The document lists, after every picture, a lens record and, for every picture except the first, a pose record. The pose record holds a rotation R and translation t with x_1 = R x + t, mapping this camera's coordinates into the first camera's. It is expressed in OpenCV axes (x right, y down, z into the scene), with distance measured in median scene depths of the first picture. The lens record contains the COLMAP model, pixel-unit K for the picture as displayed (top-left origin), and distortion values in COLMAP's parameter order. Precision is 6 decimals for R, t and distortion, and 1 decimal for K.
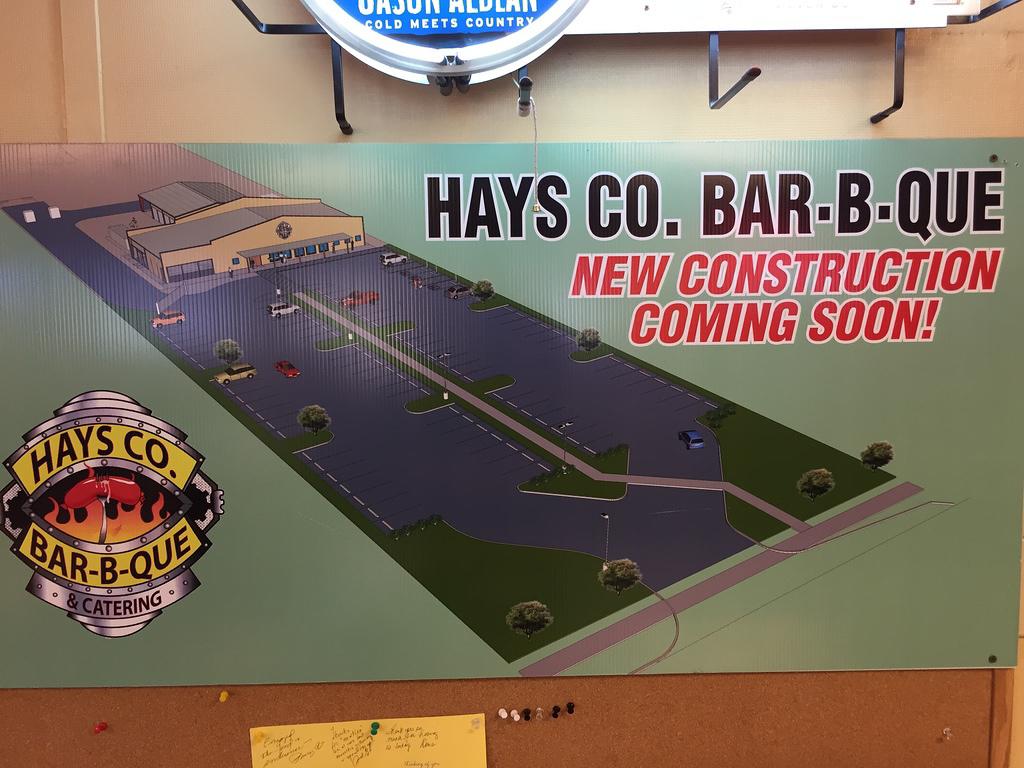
lens RADIAL K [[867.1, 0, 512.0], [0, 867.1, 384.0], [0, 0, 1]] dist [0.071915, -0.092576]
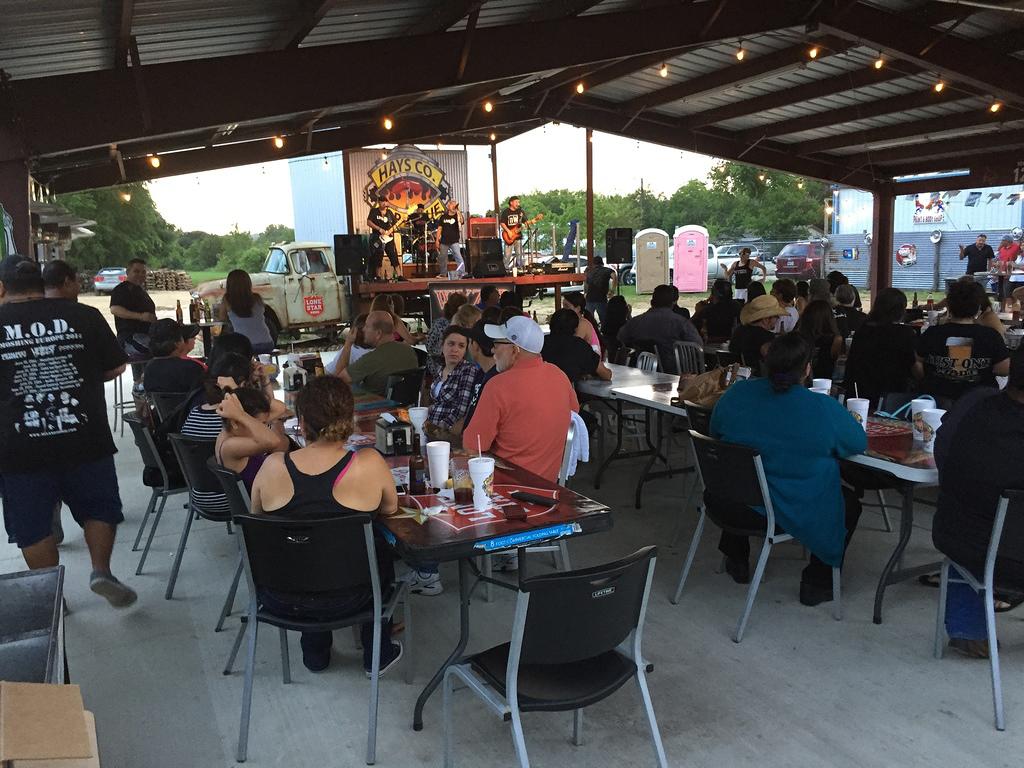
lens RADIAL K [[867.1, 0, 512.0], [0, 867.1, 384.0], [0, 0, 1]] dist [0.071915, -0.092576]
pose [[0.903521, -0.075953, 0.421760, -1.259835], [0.049670, 0.996096, 0.072977, 0.504153], [-0.425657, -0.044987, 0.903766, -1.324450]]
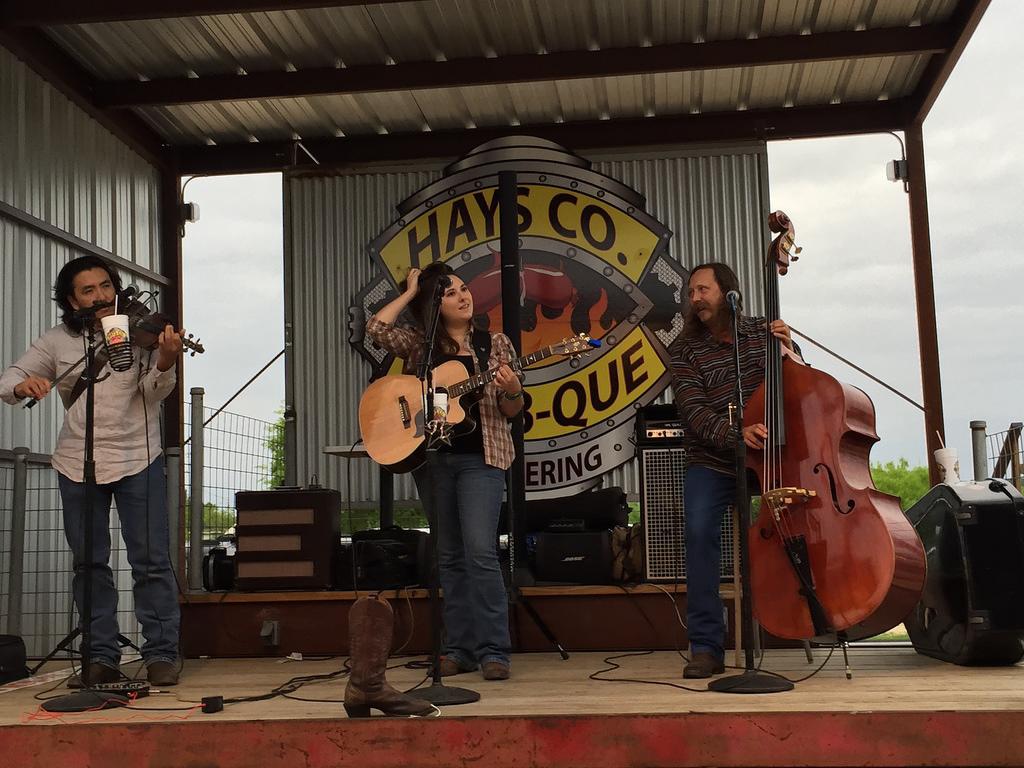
lens RADIAL K [[1368.5, 0, 512.0], [0, 1368.5, 384.0], [0, 0, 1]] dist [0.051214, 0.024318]
pose [[0.994766, -0.018218, -0.100539, -0.367620], [-0.000715, 0.982712, -0.185141, 0.377136], [0.102174, 0.184244, 0.977556, 0.030345]]
